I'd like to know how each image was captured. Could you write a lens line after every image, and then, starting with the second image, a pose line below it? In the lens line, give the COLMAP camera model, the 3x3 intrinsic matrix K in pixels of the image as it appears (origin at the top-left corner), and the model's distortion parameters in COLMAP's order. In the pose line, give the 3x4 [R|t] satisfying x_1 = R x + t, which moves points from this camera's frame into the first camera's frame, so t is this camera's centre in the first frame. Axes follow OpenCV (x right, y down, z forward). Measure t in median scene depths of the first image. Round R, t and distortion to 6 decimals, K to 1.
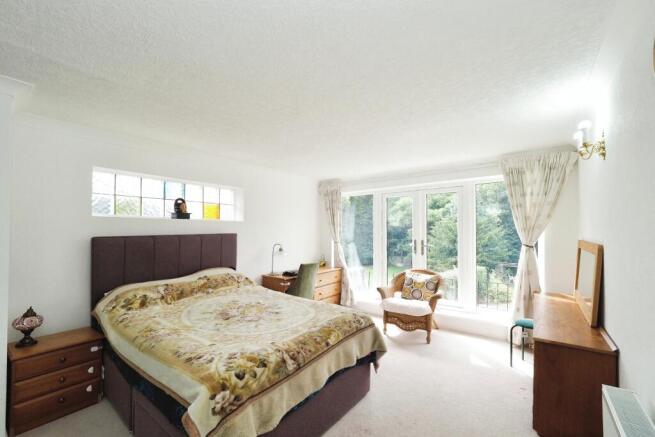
lens RADIAL K [[277.5, 0, 325.2], [0, 277.5, 229.2], [0, 0, 1]] dist [-0.026815, -0.000085]
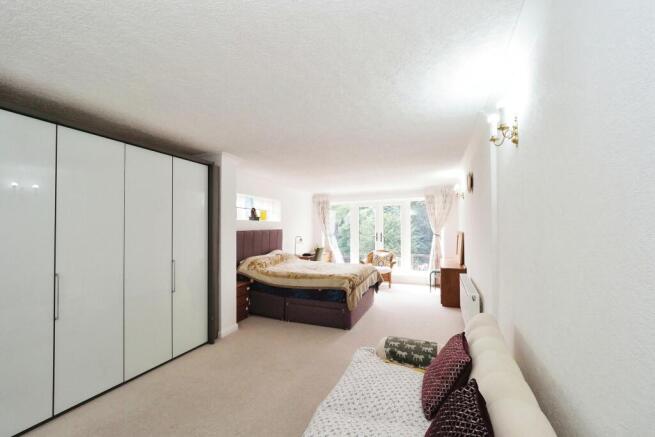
lens RADIAL K [[277.5, 0, 325.2], [0, 277.5, 229.2], [0, 0, 1]] dist [-0.026815, -0.000085]
pose [[0.962364, -0.006032, 0.271695, -0.548711], [0.004013, 0.999960, 0.007984, 0.002948], [-0.271733, -0.006593, 0.962350, -0.672768]]
